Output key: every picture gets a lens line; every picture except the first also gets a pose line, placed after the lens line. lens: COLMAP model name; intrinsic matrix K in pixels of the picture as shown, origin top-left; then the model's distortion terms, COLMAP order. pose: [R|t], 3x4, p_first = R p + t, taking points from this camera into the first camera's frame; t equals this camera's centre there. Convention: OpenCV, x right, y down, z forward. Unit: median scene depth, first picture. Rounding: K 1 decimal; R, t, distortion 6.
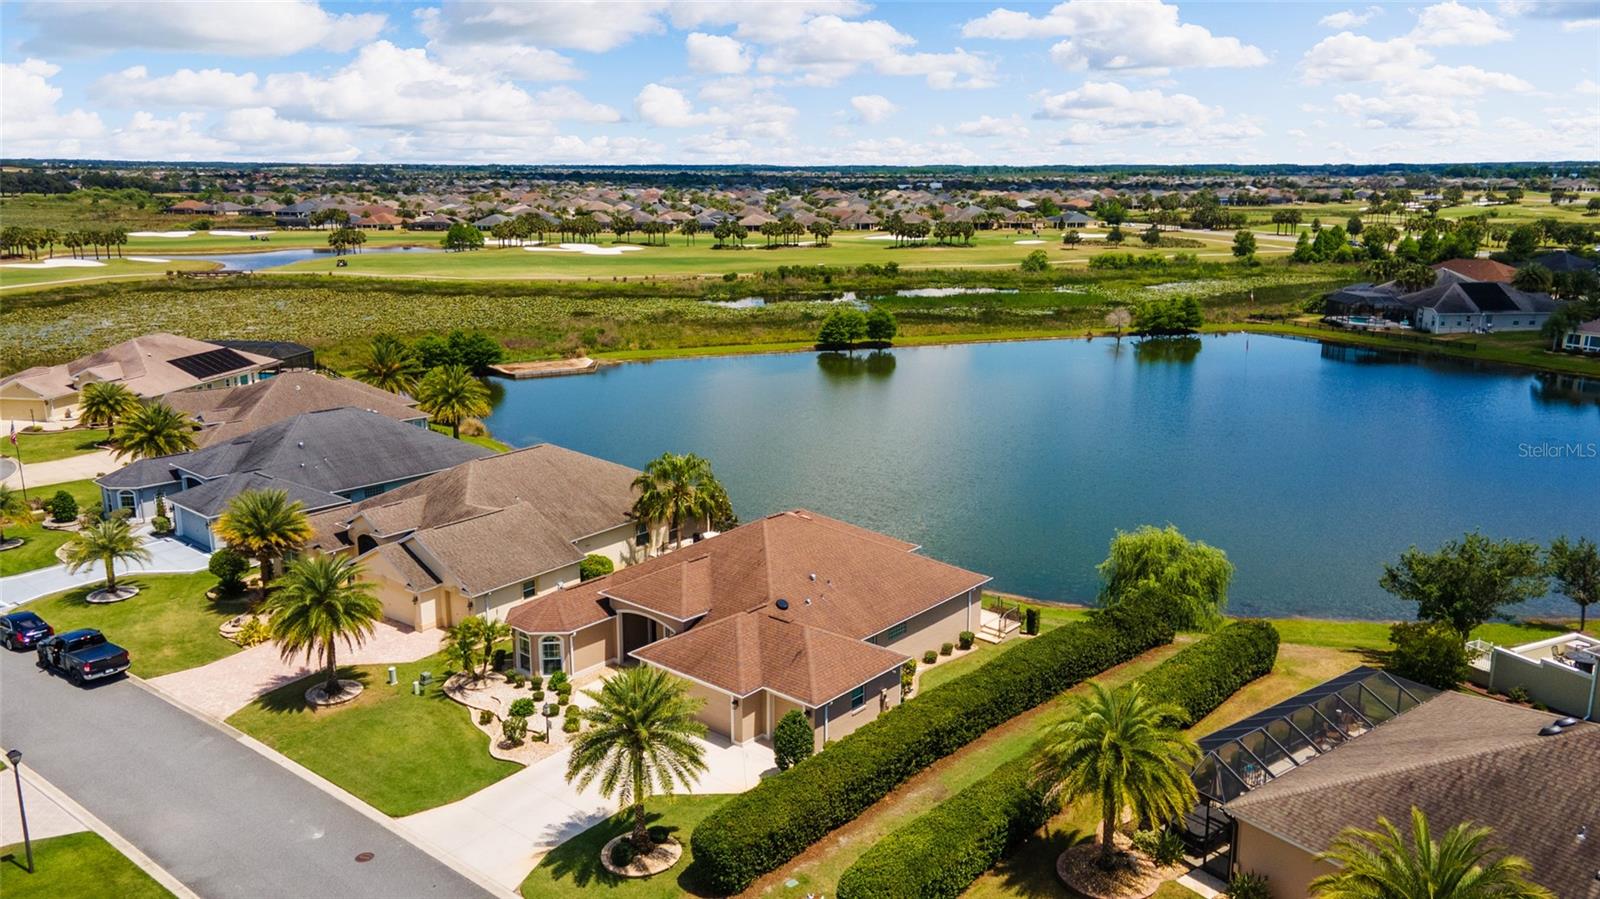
lens RADIAL K [[1188.5, 0, 797.2], [0, 1188.5, 443.0], [0, 0, 1]] dist [0.006805, 0.064138]
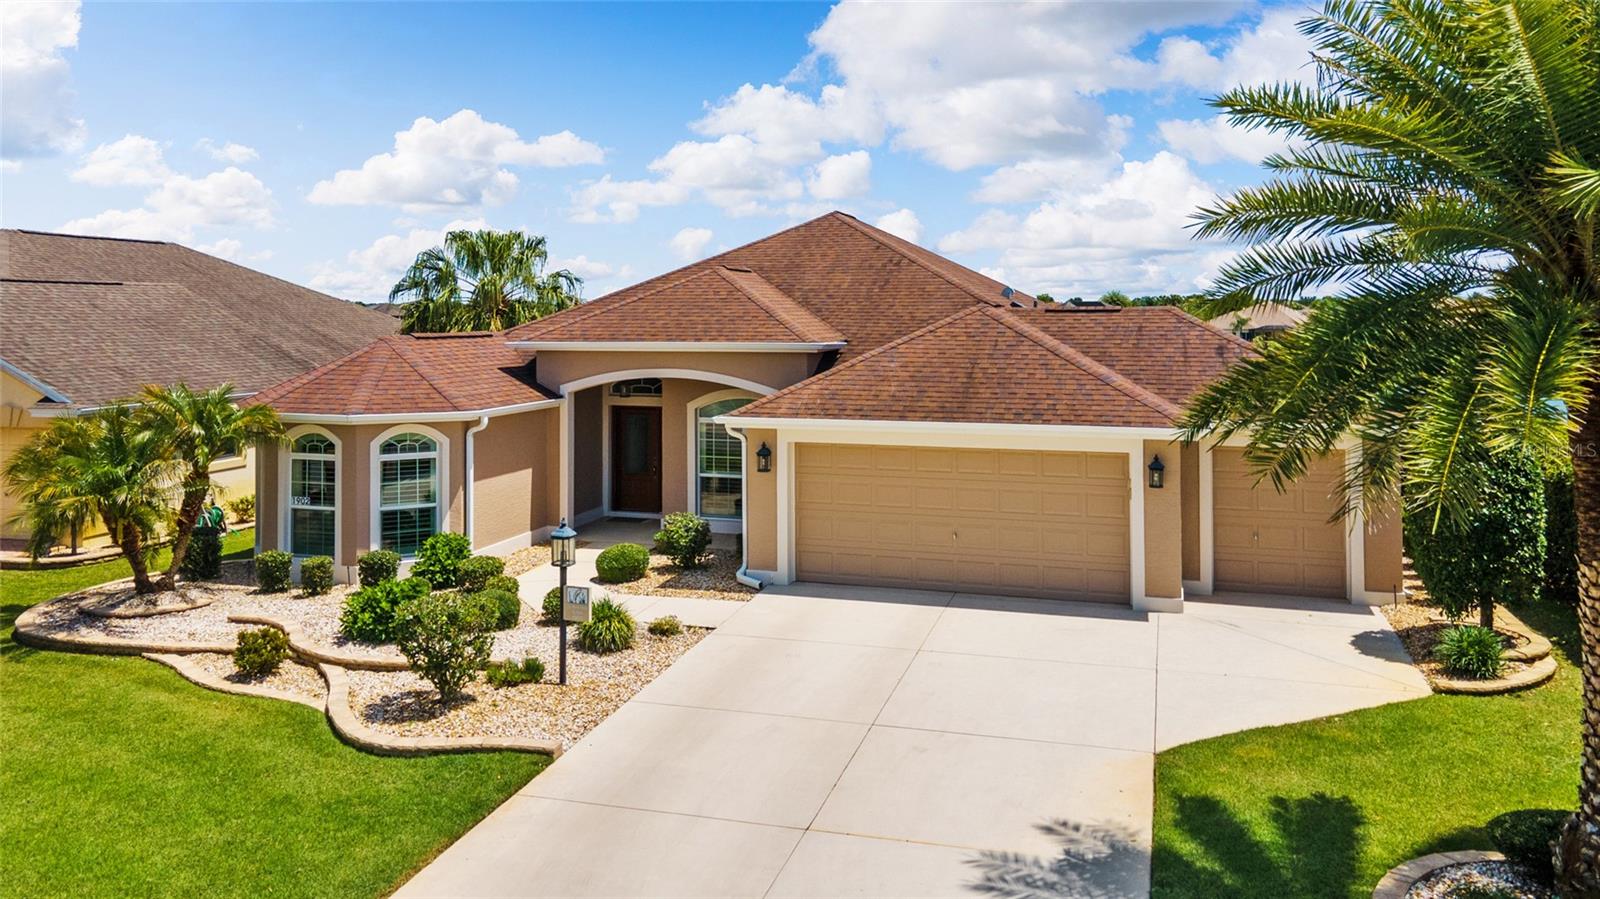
lens RADIAL K [[1169.9, 0, 800.0], [0, 1169.9, 449.5], [0, 0, 1]] dist [0.003636, 0.075826]
pose [[0.913055, -0.044154, 0.405439, -0.063383], [0.084936, 0.992911, -0.083145, 0.053683], [-0.398894, 0.110352, 0.910333, 0.174166]]
